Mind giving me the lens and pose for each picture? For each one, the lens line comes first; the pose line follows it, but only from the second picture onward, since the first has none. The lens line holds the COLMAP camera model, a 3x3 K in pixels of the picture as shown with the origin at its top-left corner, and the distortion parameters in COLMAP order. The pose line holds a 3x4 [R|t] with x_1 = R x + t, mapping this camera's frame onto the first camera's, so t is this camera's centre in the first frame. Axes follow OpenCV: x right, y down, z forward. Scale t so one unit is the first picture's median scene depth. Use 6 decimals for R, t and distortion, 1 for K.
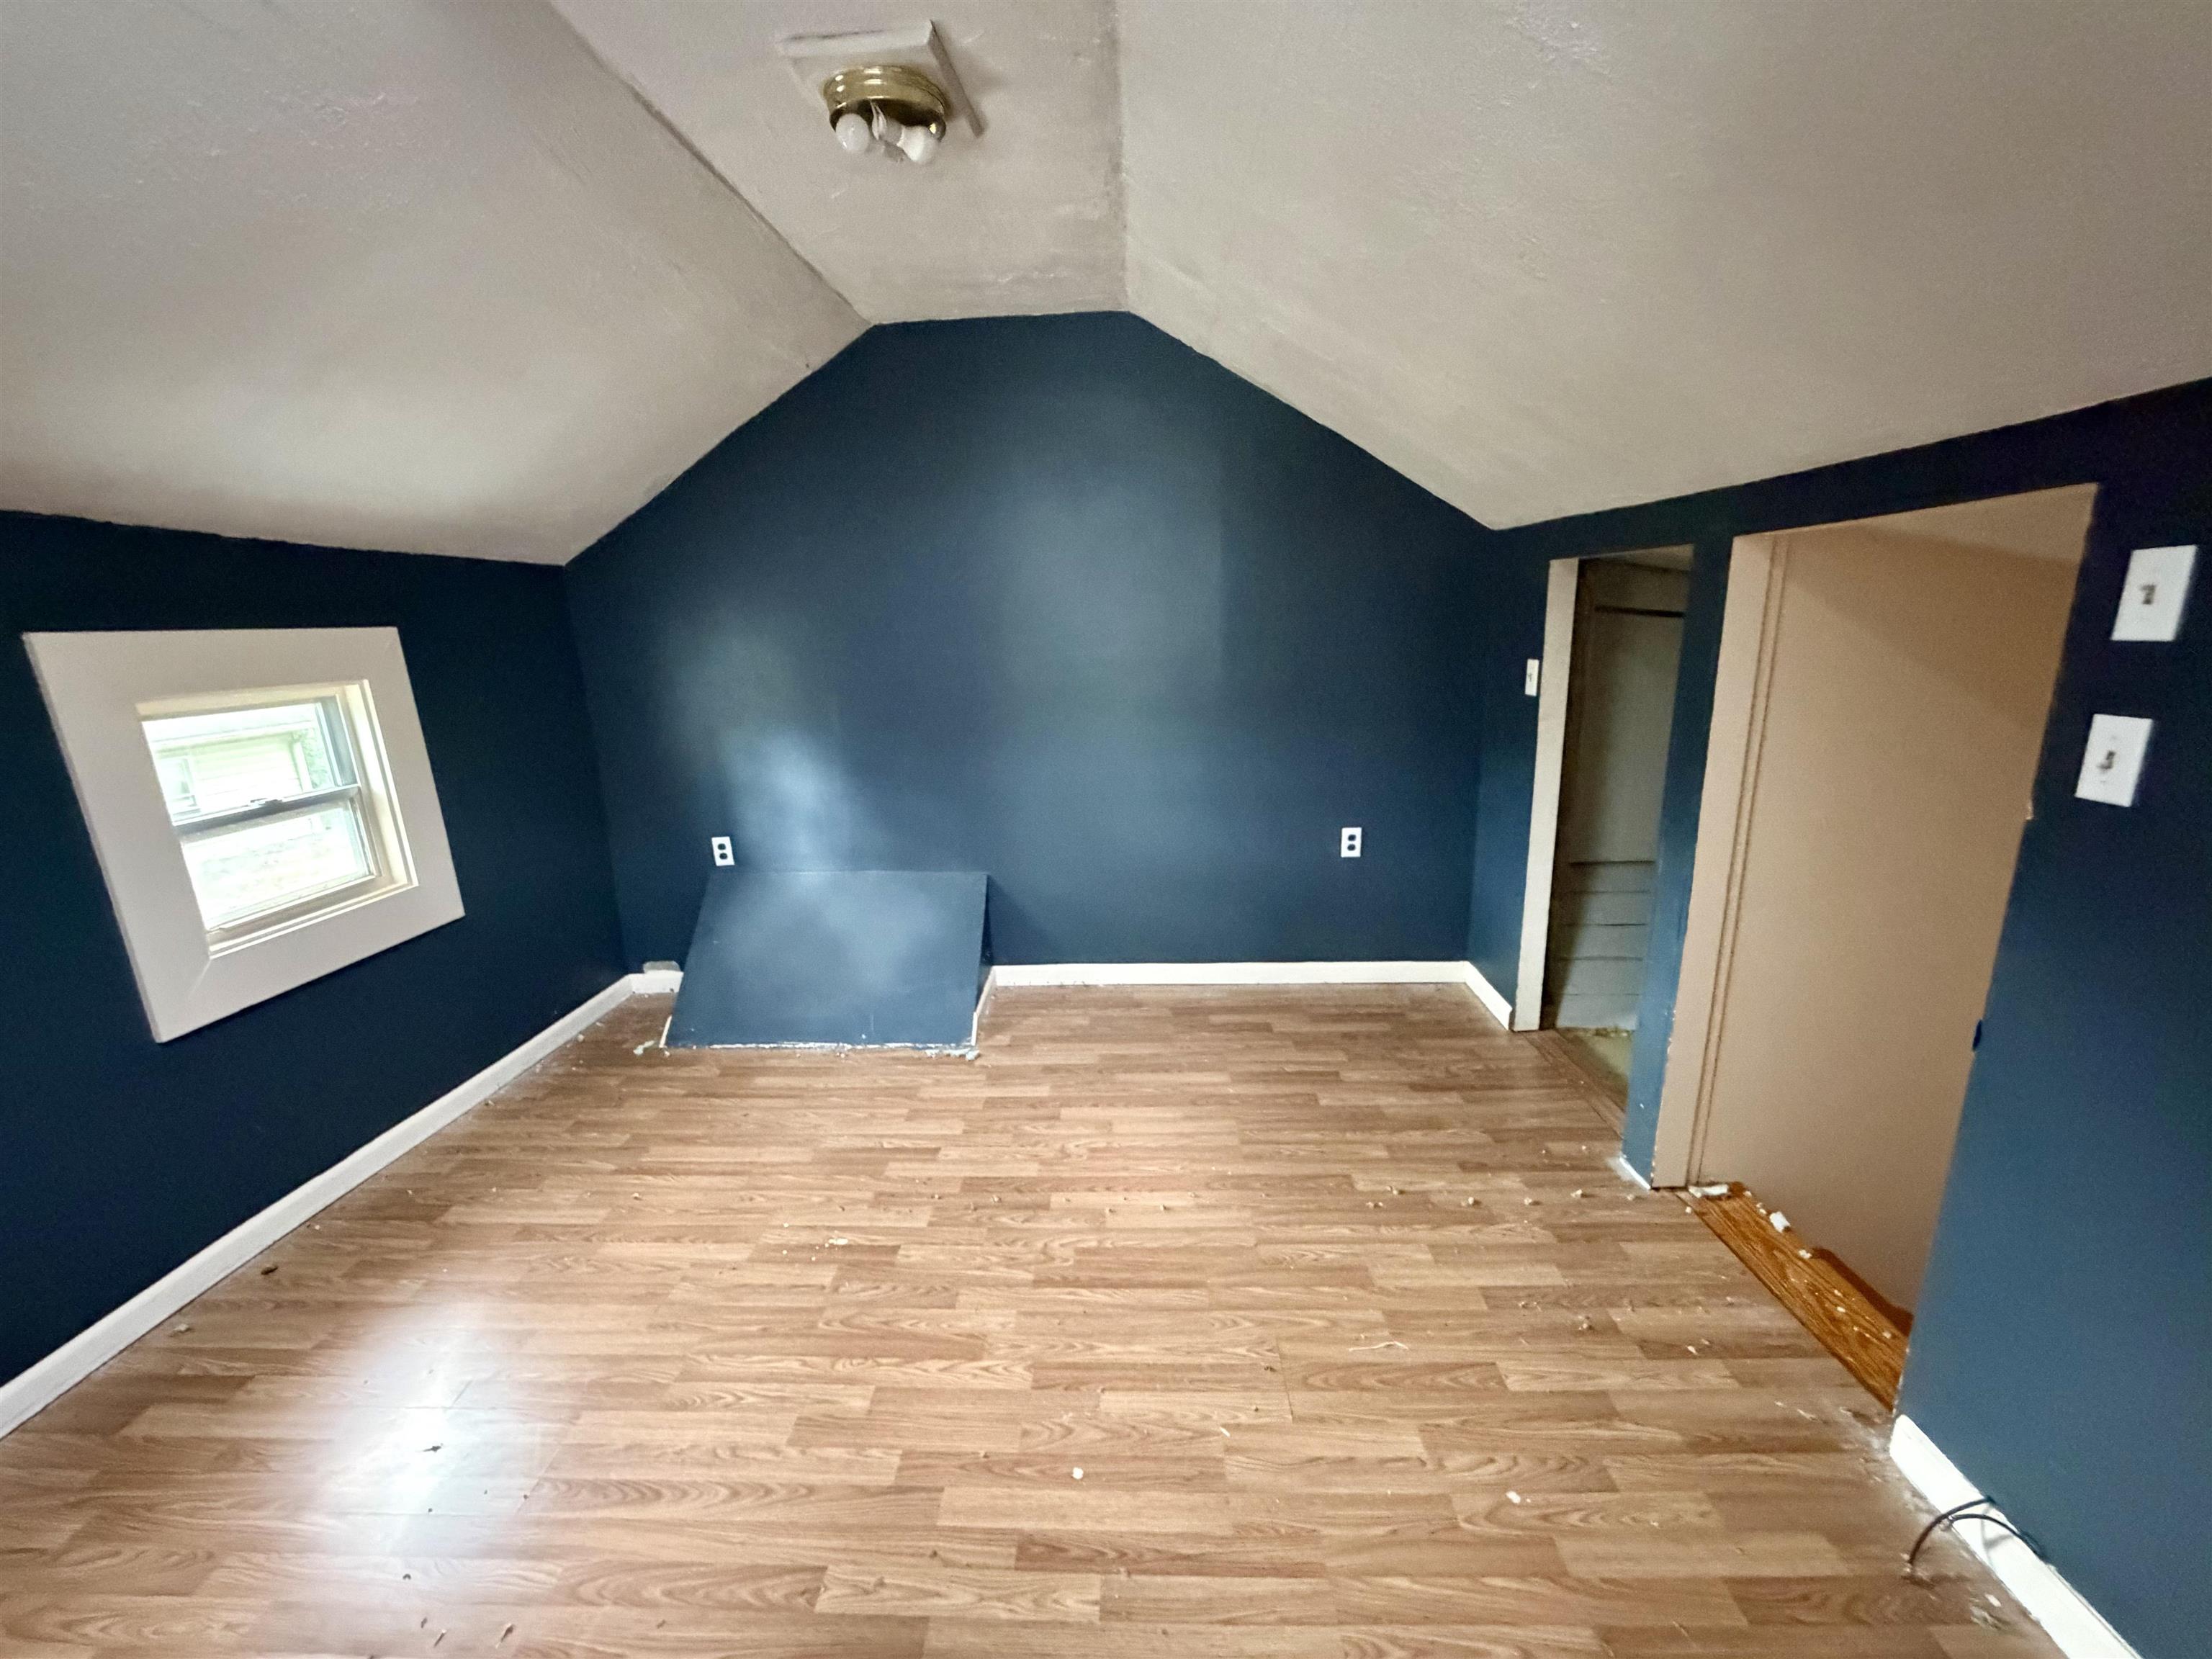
lens RADIAL K [[882.9, 0, 1106.0], [0, 882.9, 829.5], [0, 0, 1]] dist [0.002175, 0.000294]
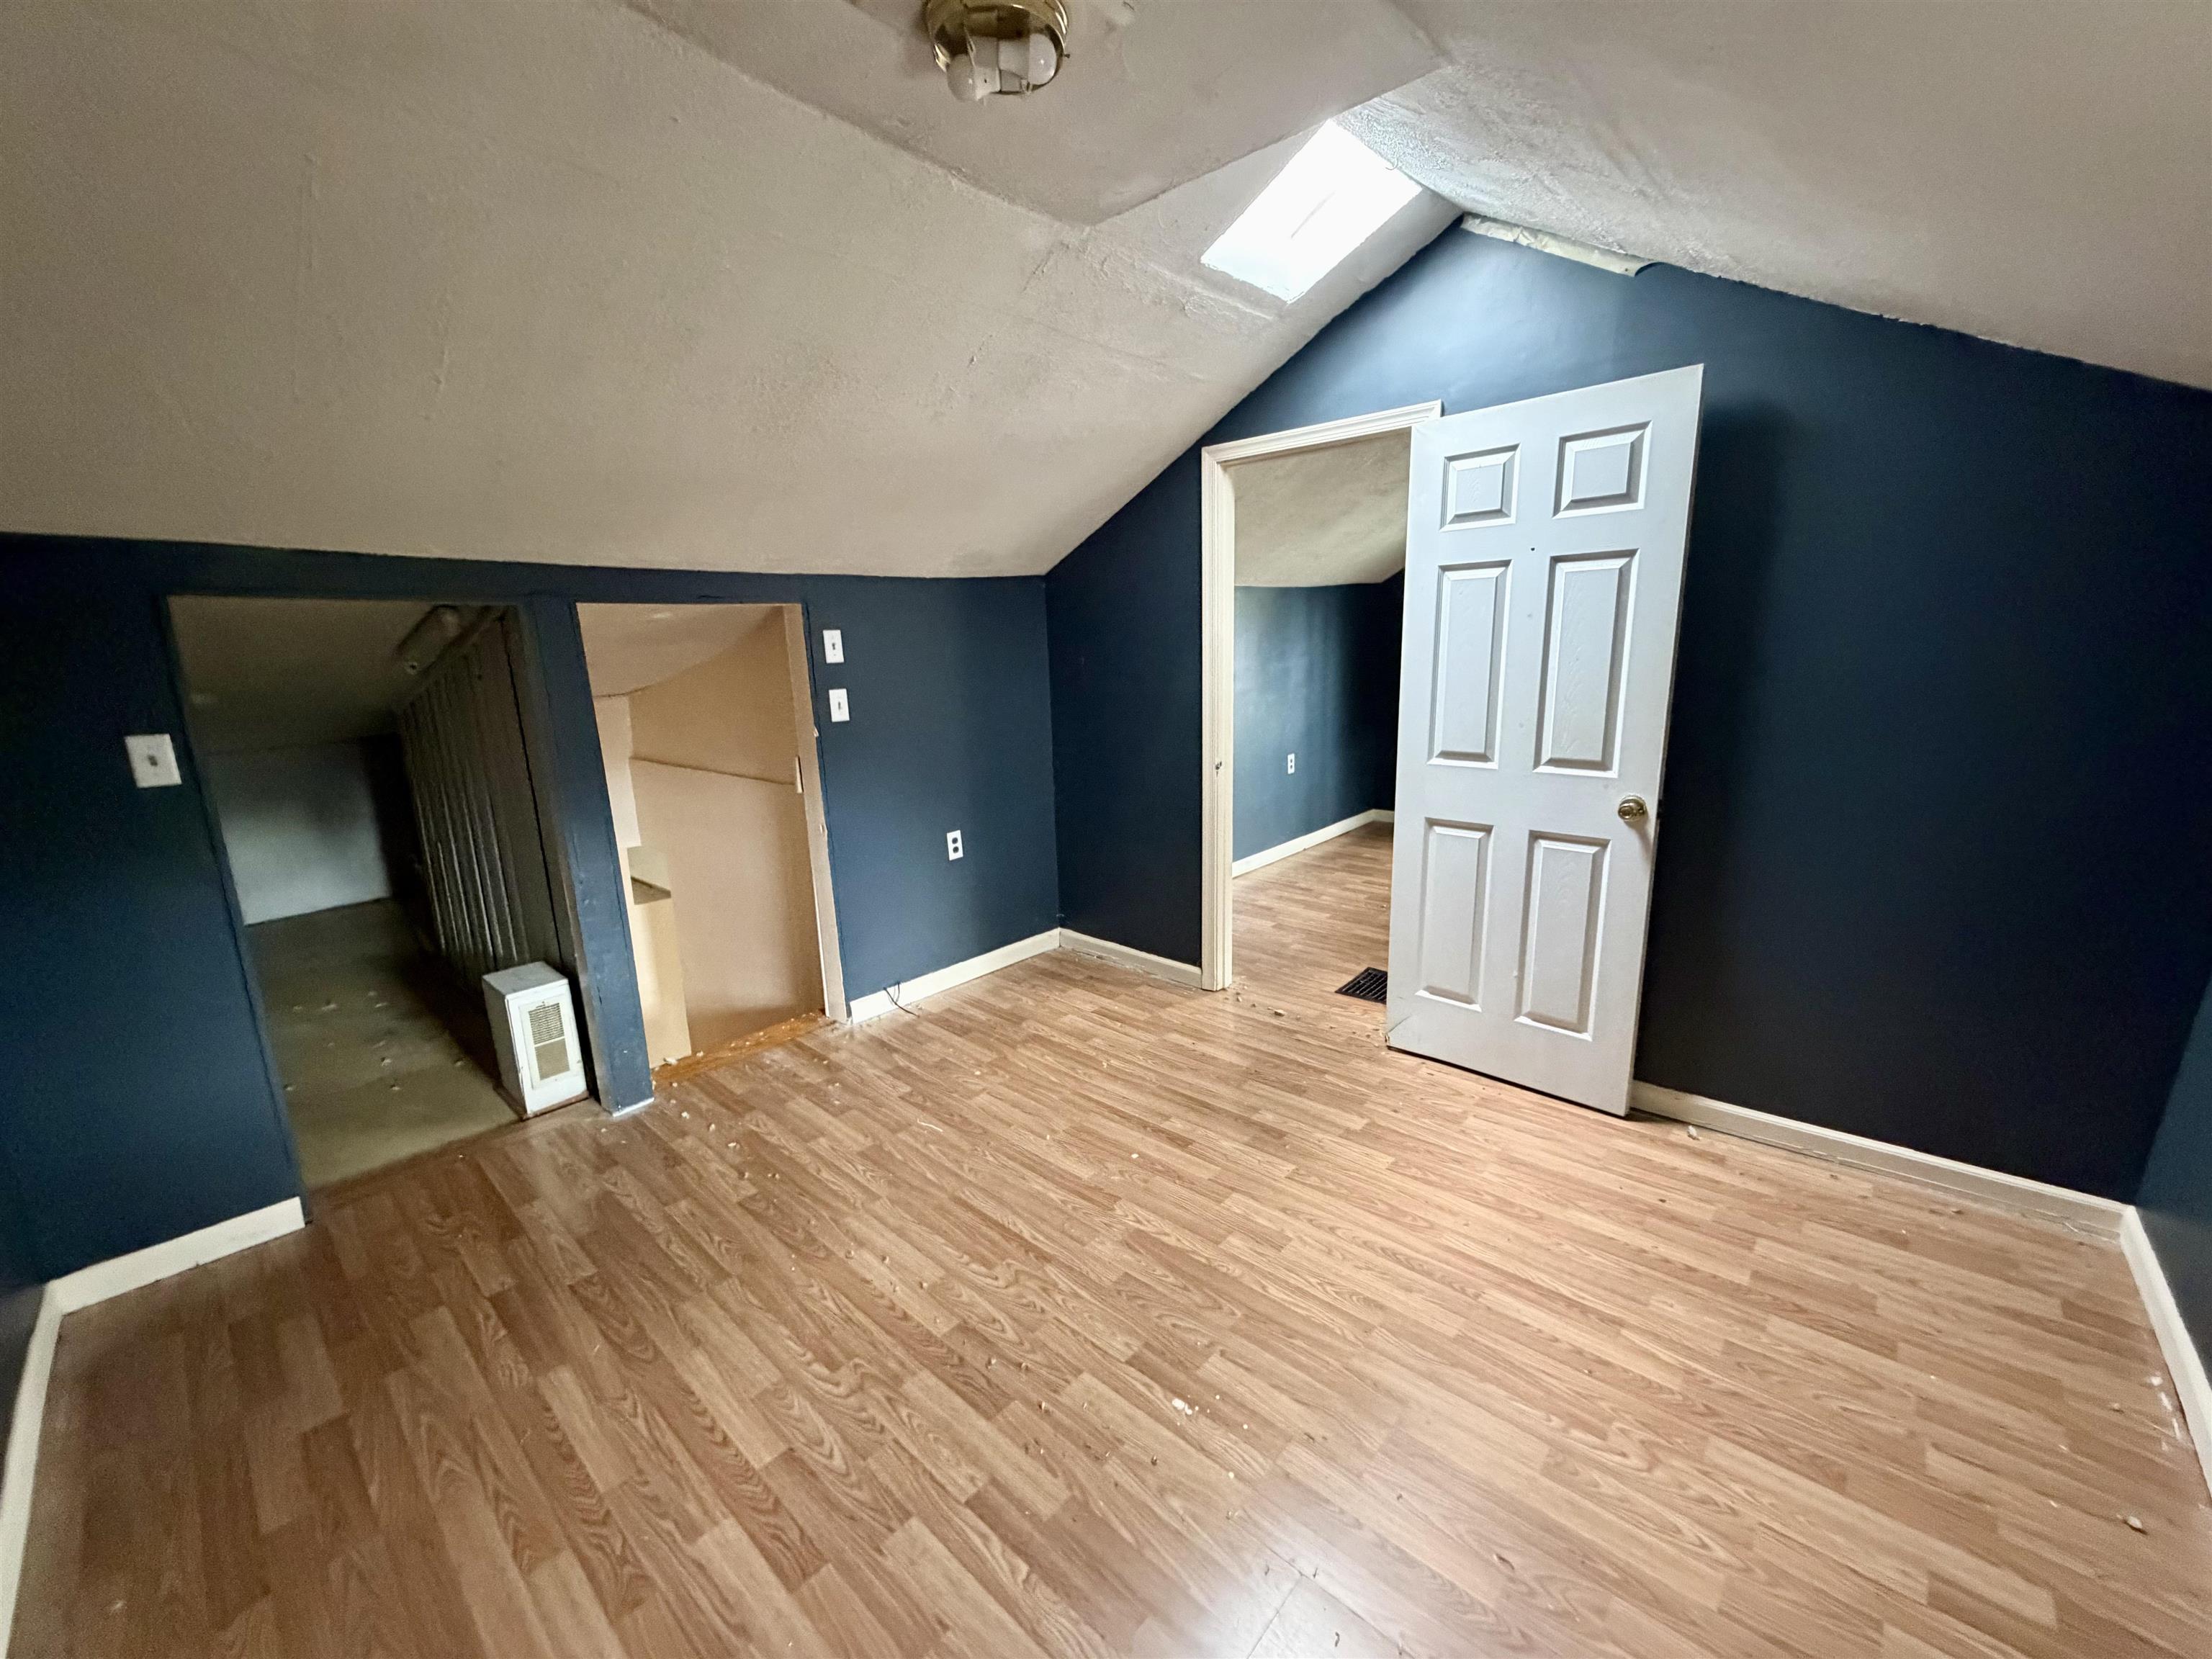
lens RADIAL K [[882.9, 0, 1106.0], [0, 882.9, 829.5], [0, 0, 1]] dist [0.002175, 0.000294]
pose [[-0.758237, -0.088844, 0.645898, -0.778427], [0.198979, 0.911874, 0.359016, -0.323431], [-0.620874, 0.400739, -0.673739, 1.491879]]
